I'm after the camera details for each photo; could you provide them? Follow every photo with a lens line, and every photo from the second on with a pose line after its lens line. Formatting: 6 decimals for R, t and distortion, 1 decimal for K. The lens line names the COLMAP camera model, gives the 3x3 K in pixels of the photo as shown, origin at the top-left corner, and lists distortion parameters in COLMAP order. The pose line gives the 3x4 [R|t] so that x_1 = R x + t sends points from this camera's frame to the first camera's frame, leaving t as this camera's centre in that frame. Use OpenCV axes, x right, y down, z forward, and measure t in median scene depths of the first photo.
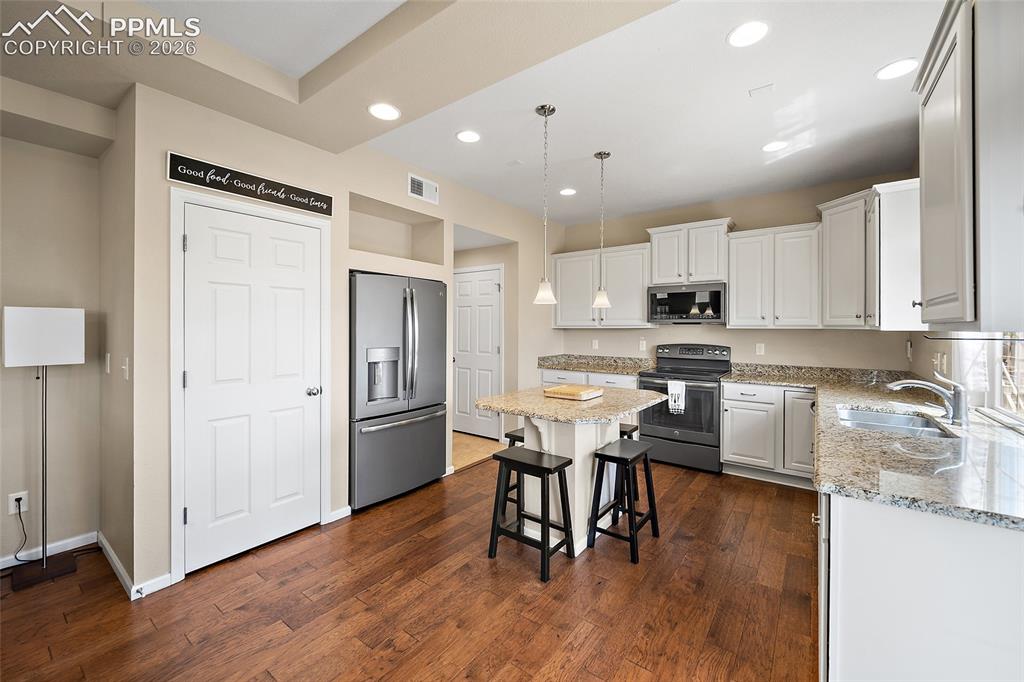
lens RADIAL K [[406.8, 0, 512.2], [0, 406.8, 326.6], [0, 0, 1]] dist [-0.003375, 0.001185]
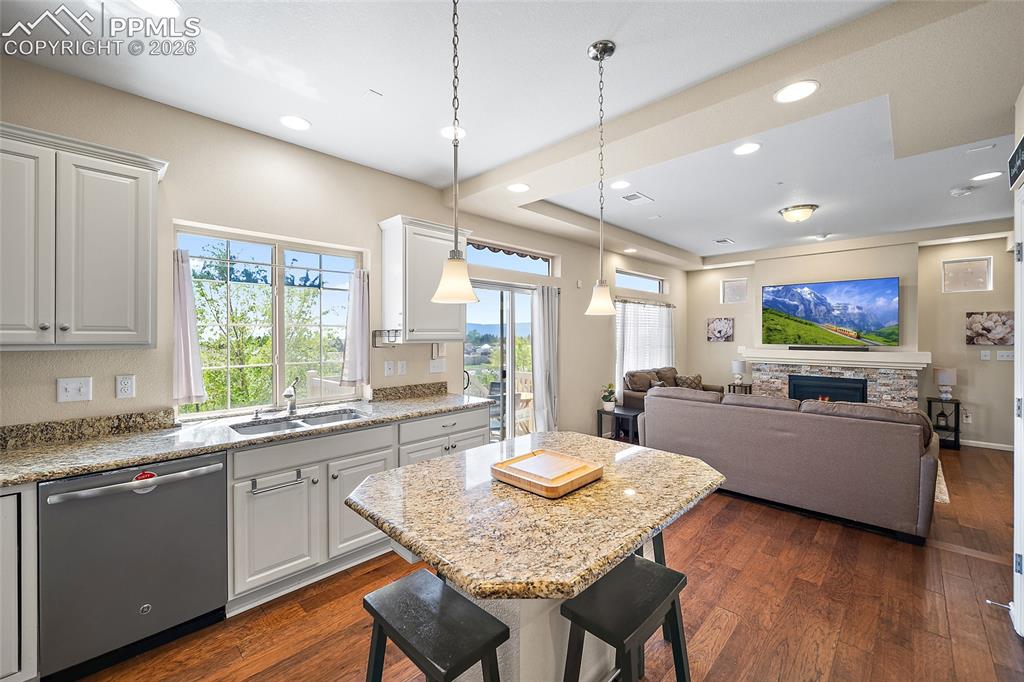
lens RADIAL K [[406.8, 0, 512.3], [0, 406.8, 336.4], [0, 0, 1]] dist [-0.003375, 0.001185]
pose [[-0.991940, -0.006083, 0.126563, 0.089331], [-0.005356, 0.999967, 0.006081, -0.013749], [-0.126596, 0.005354, -0.991940, 1.104714]]
